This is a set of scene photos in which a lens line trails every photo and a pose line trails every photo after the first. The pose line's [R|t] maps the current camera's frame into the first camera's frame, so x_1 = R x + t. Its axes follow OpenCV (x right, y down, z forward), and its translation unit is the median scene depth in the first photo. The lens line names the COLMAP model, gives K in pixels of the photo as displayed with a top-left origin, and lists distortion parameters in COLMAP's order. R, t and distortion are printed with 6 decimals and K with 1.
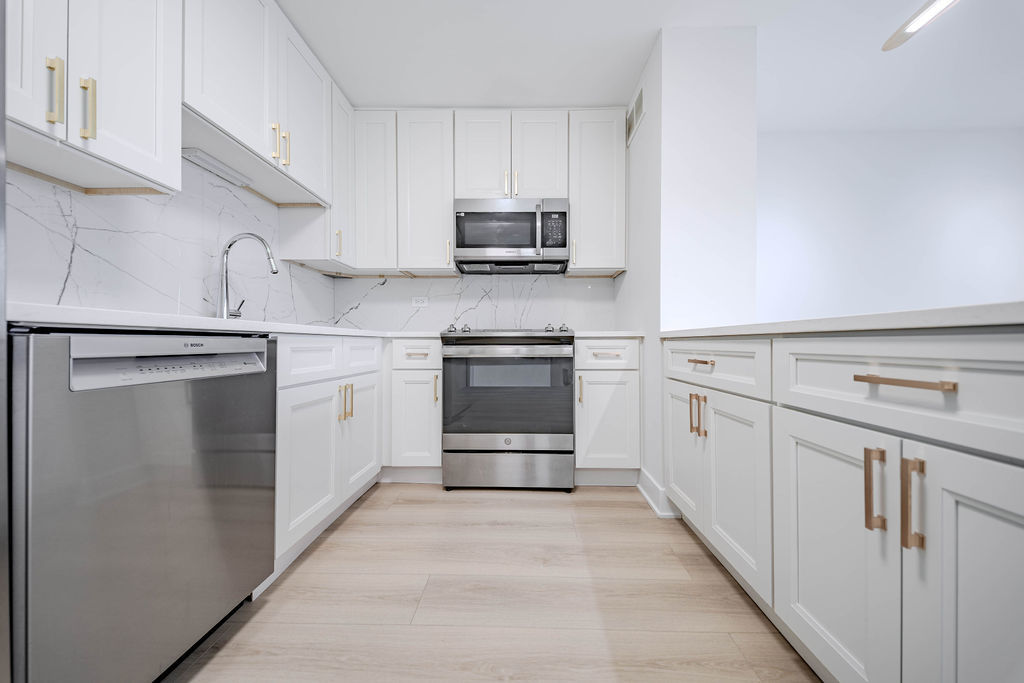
lens RADIAL K [[359.0, 0, 522.9], [0, 359.0, 337.4], [0, 0, 1]] dist [0.006002, -0.000358]
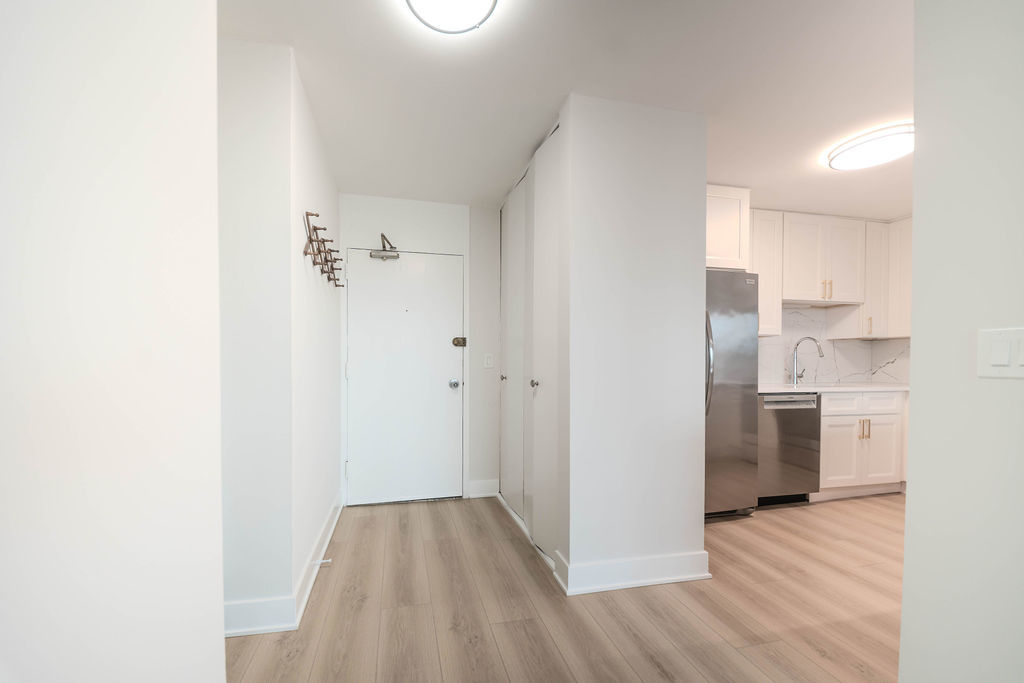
lens RADIAL K [[359.0, 0, 502.3], [0, 359.0, 367.5], [0, 0, 1]] dist [0.006002, -0.000358]
pose [[0.229060, 0.016182, -0.973278, 0.647895], [0.009354, 0.999779, 0.018824, -0.136600], [0.973367, -0.013416, 0.228858, -0.896998]]
